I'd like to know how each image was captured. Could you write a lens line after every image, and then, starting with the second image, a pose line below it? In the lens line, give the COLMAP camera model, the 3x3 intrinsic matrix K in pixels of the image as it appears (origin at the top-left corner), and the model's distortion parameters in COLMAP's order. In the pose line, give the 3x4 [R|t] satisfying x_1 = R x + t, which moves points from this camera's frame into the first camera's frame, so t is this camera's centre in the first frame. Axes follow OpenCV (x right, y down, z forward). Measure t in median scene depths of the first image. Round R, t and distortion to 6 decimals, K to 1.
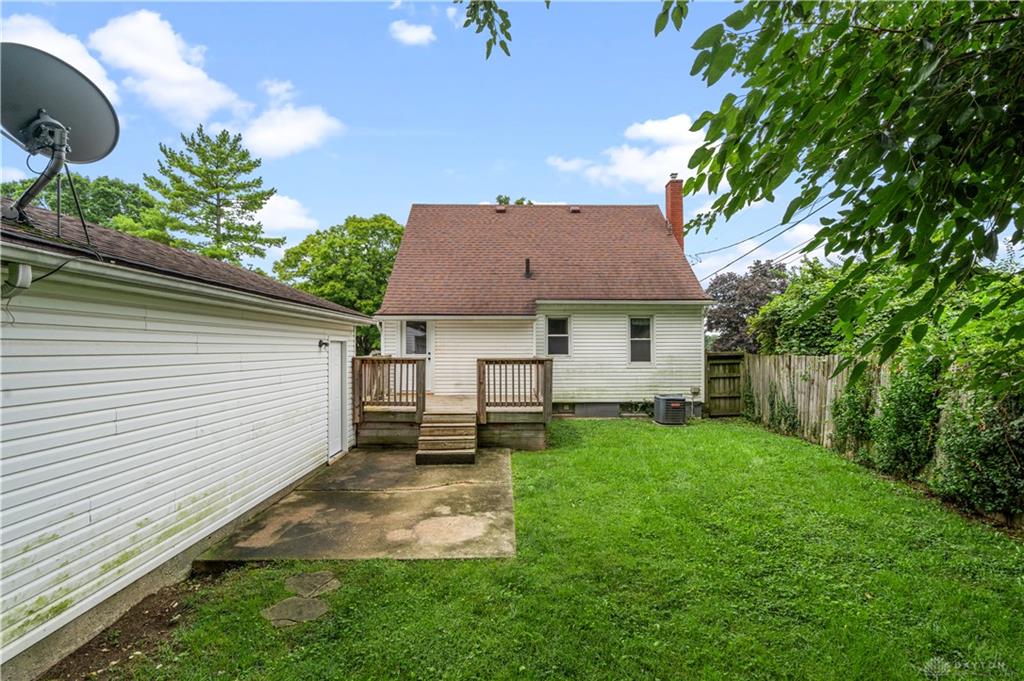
lens RADIAL K [[468.0, 0, 511.0], [0, 468.0, 330.5], [0, 0, 1]] dist [-0.003705, -0.000451]
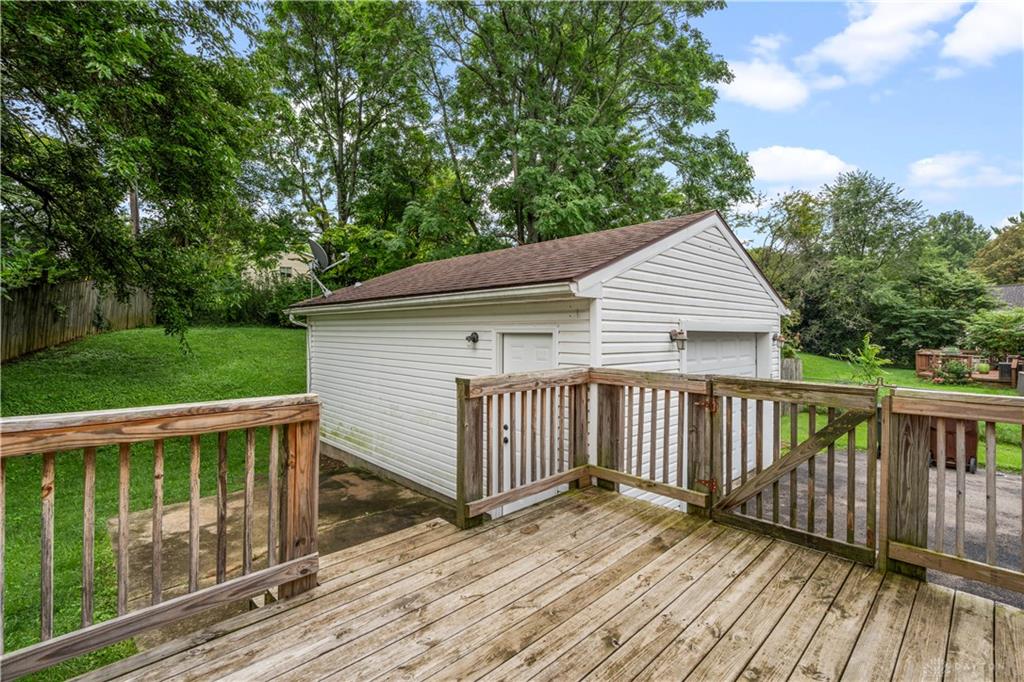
lens RADIAL K [[468.0, 0, 511.0], [0, 468.0, 331.0], [0, 0, 1]] dist [-0.003705, -0.000451]
pose [[-0.726158, -0.002497, -0.687523, 0.059605], [0.021714, 0.999411, -0.026564, 0.047536], [0.687185, -0.034219, -0.725676, 2.017592]]
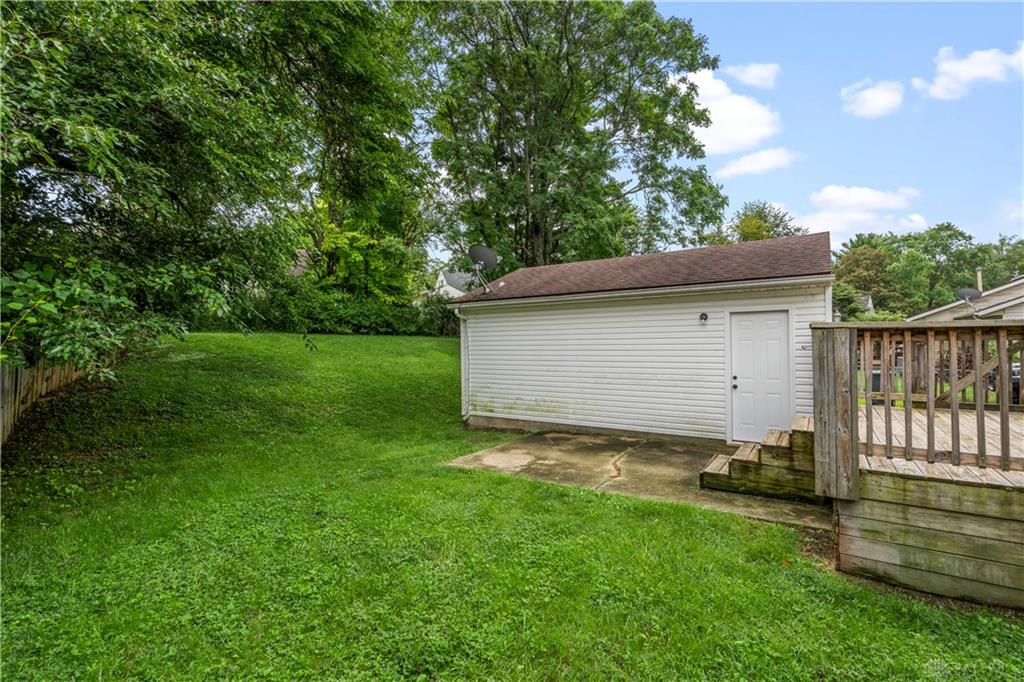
lens RADIAL K [[460.0, 0, 512.0], [0, 460.0, 341.0], [0, 0, 1]] dist [0.001068, 0.000044]
pose [[-0.564985, 0.005452, -0.825083, 0.833355], [0.043443, 0.998788, -0.023149, 0.107808], [0.823957, -0.048922, -0.564537, 1.576687]]
